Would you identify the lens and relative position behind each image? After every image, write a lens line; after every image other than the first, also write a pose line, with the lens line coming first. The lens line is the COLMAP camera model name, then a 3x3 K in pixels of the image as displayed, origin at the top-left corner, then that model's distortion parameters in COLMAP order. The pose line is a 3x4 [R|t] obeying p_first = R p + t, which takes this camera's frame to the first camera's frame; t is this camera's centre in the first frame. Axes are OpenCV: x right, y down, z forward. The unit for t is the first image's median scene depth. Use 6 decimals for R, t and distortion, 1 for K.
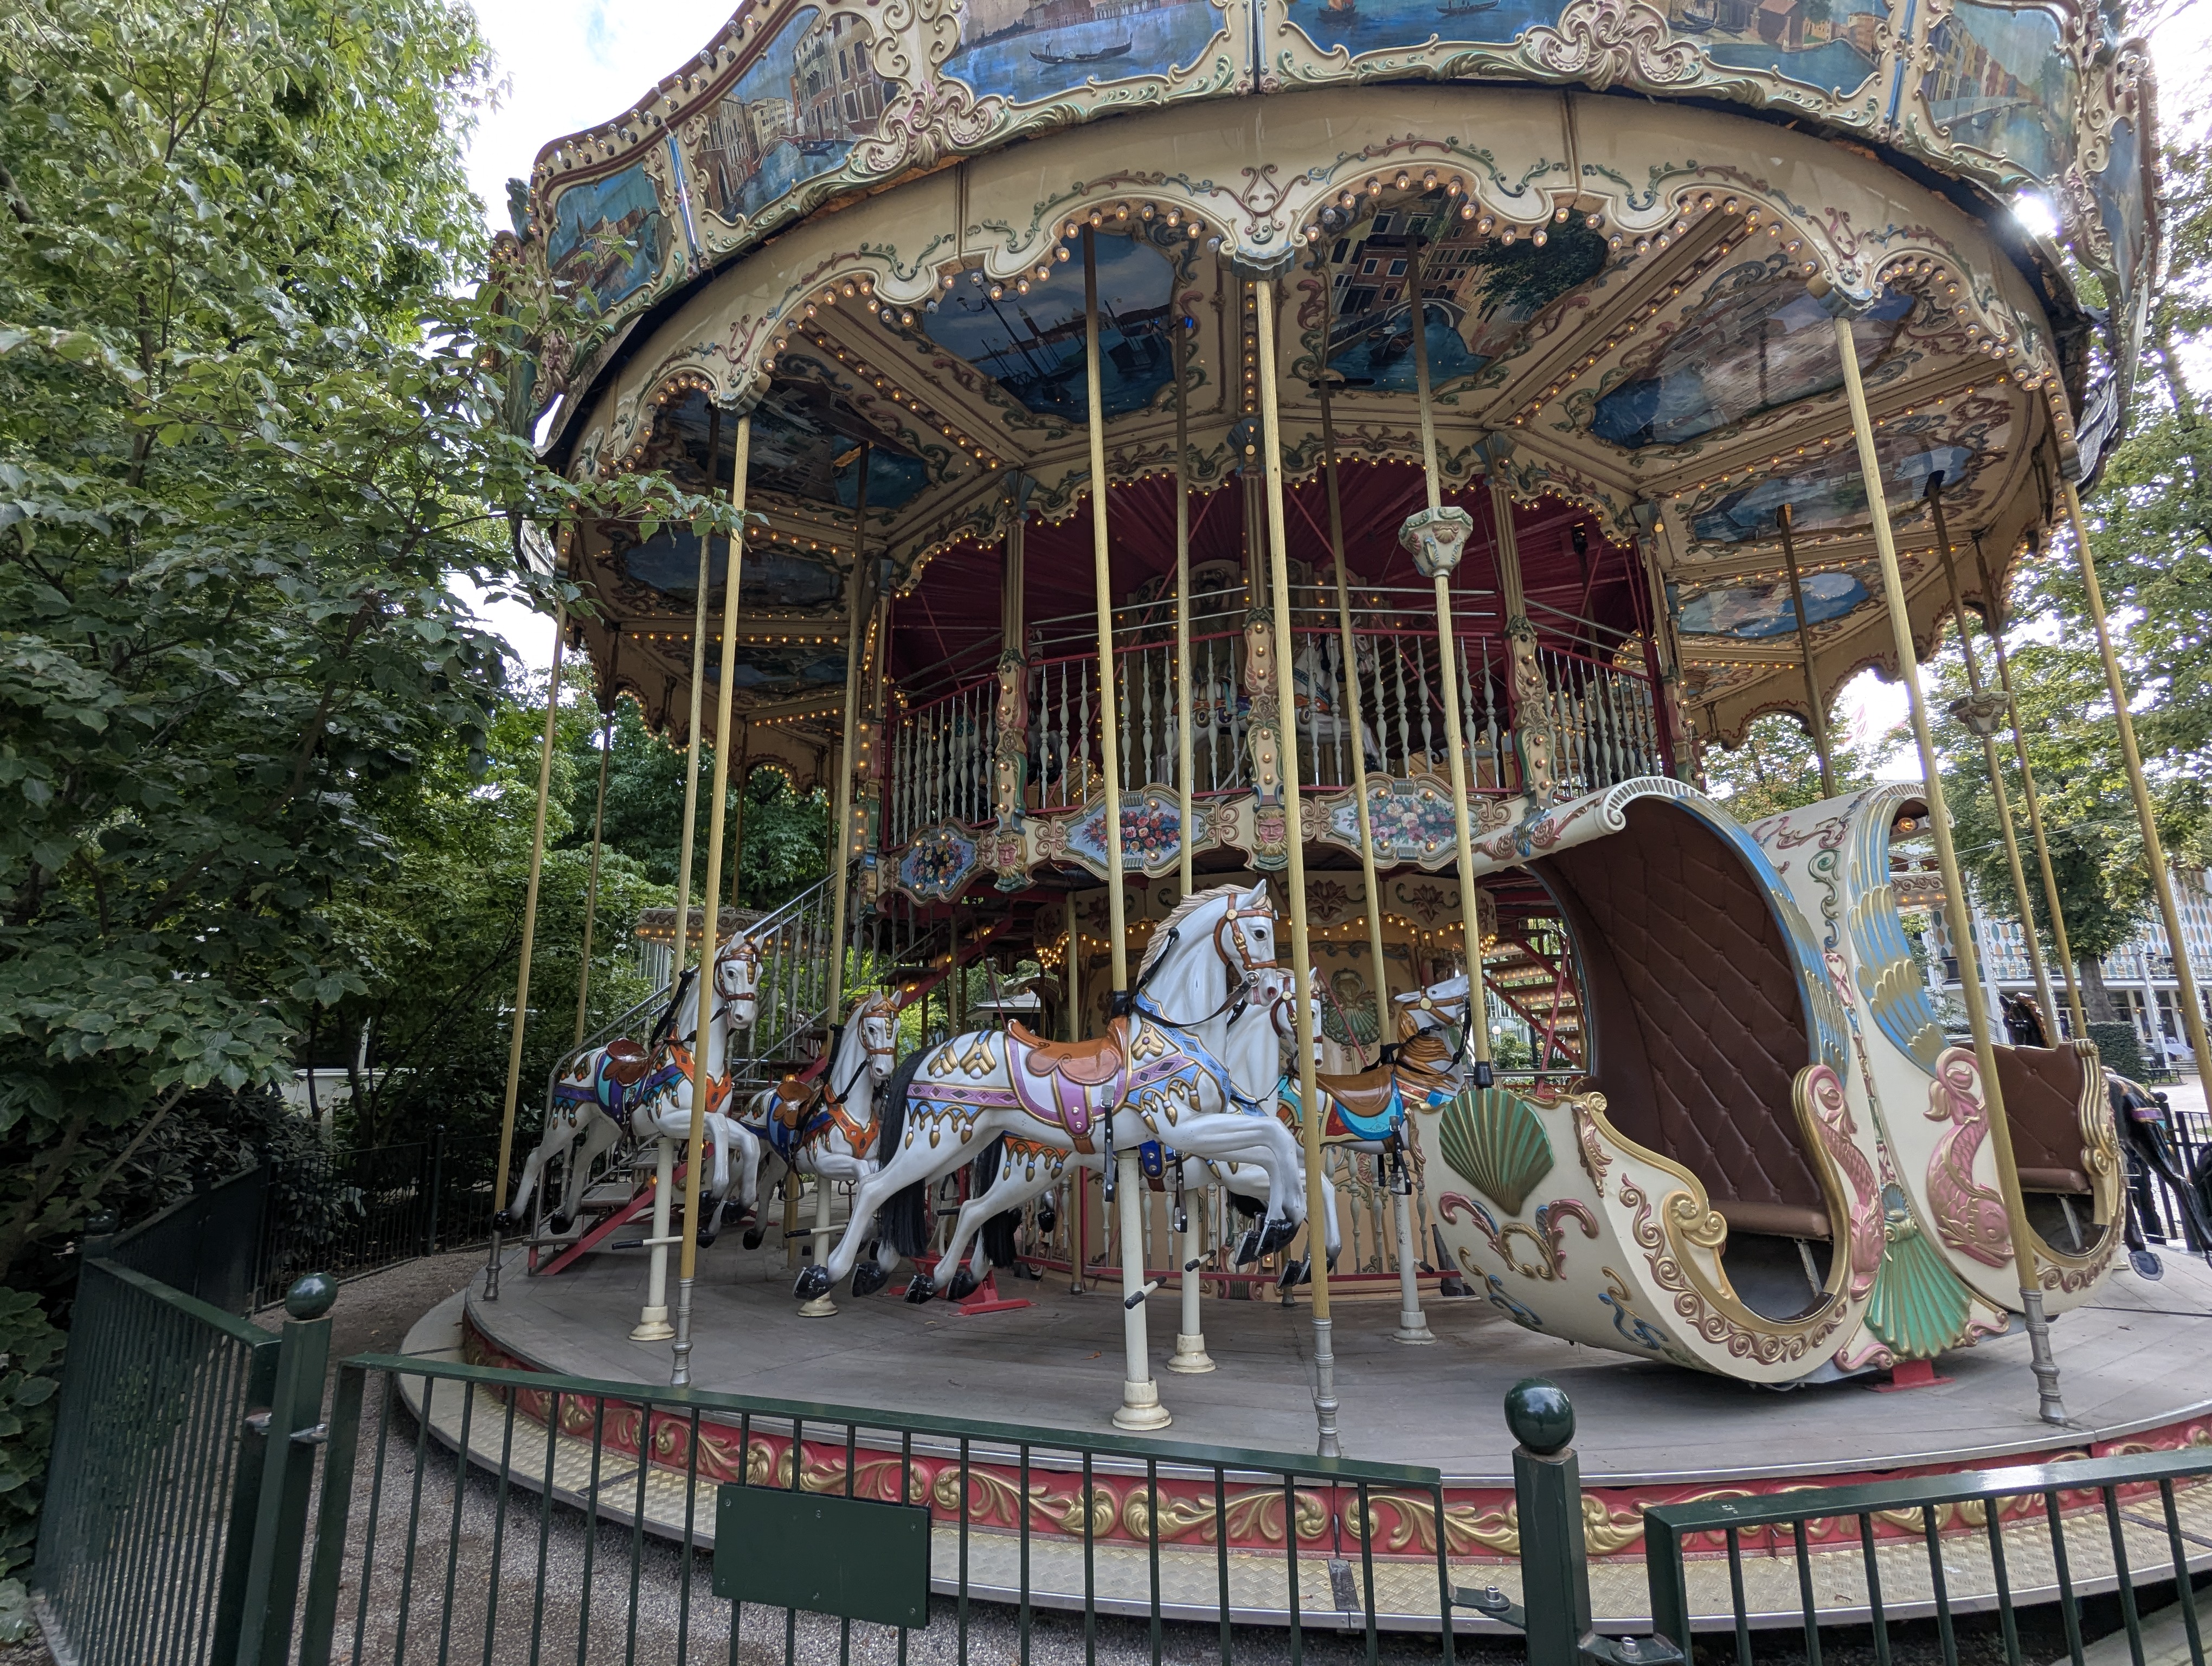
lens RADIAL K [[1012.0, 0, 1106.0], [0, 1012.0, 833.0], [0, 0, 1]] dist [-0.055968, -0.000292]
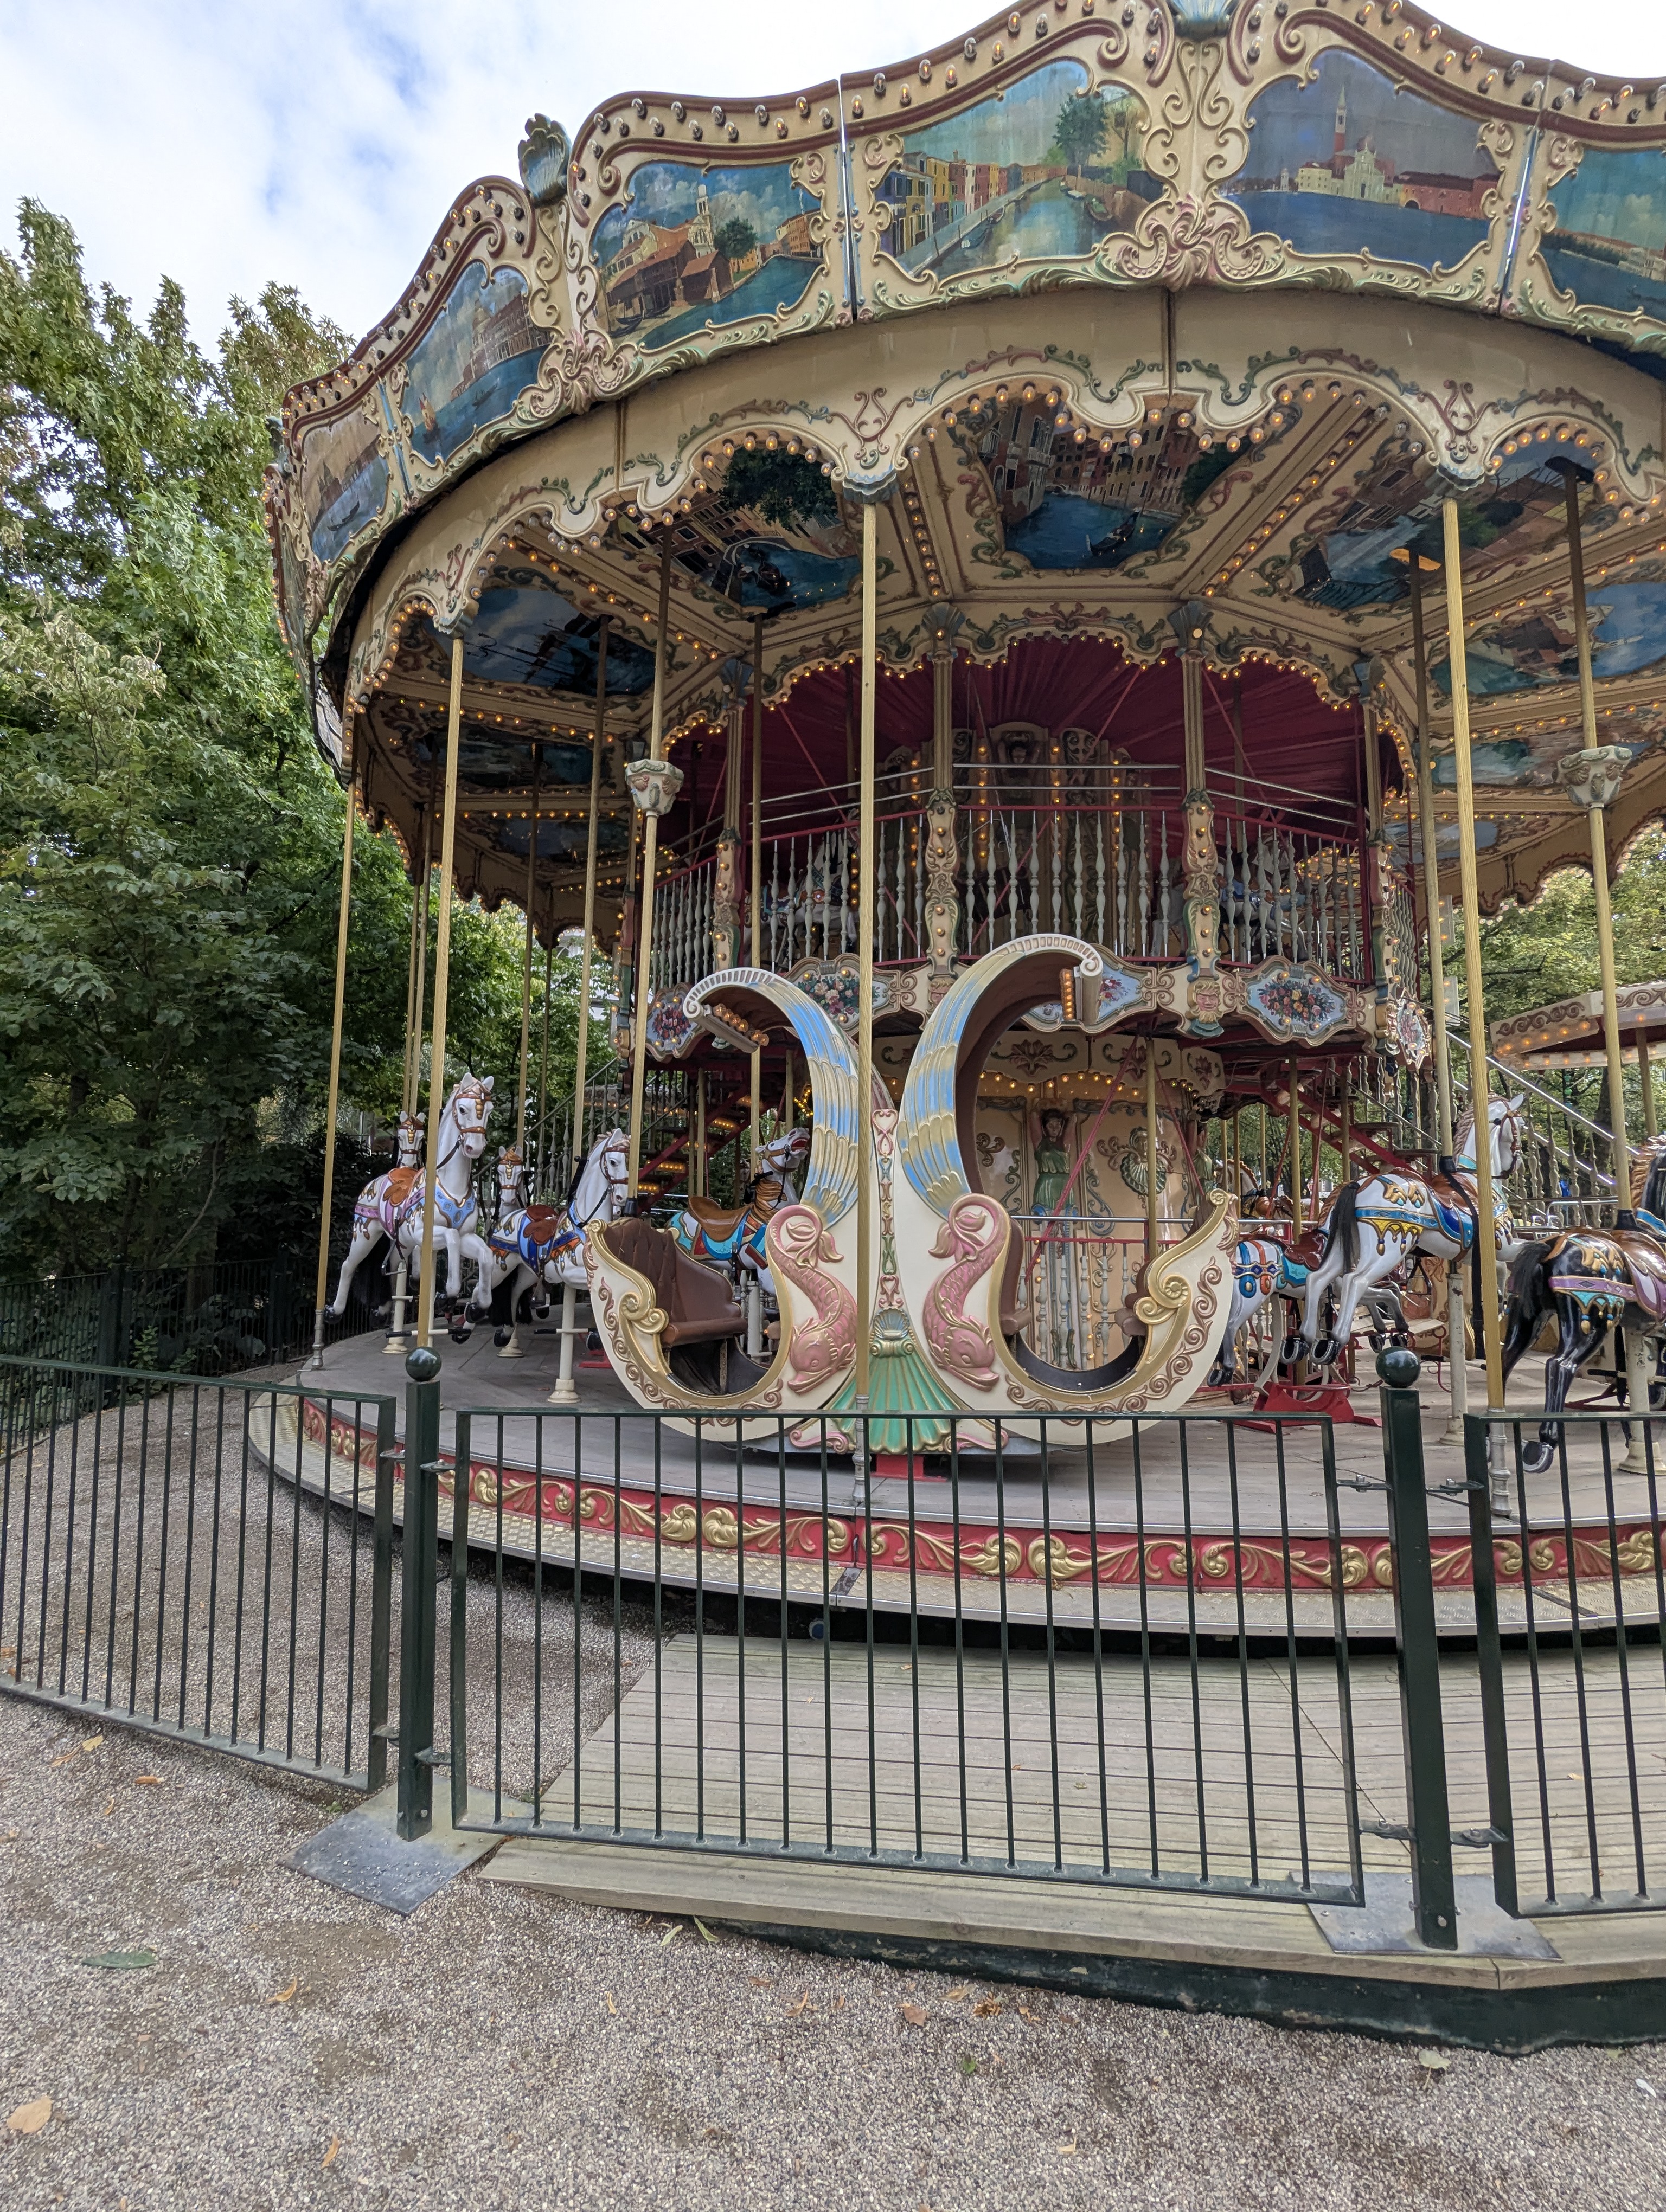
lens RADIAL K [[1036.3, 0, 888.5], [0, 1036.3, 1130.2], [0, 0, 1]] dist [-0.033745, -0.015197]
pose [[0.993701, 0.010938, -0.111530, 0.306769], [0.005065, 0.989825, 0.142200, -0.025456], [0.111951, -0.141869, 0.983535, -0.213341]]
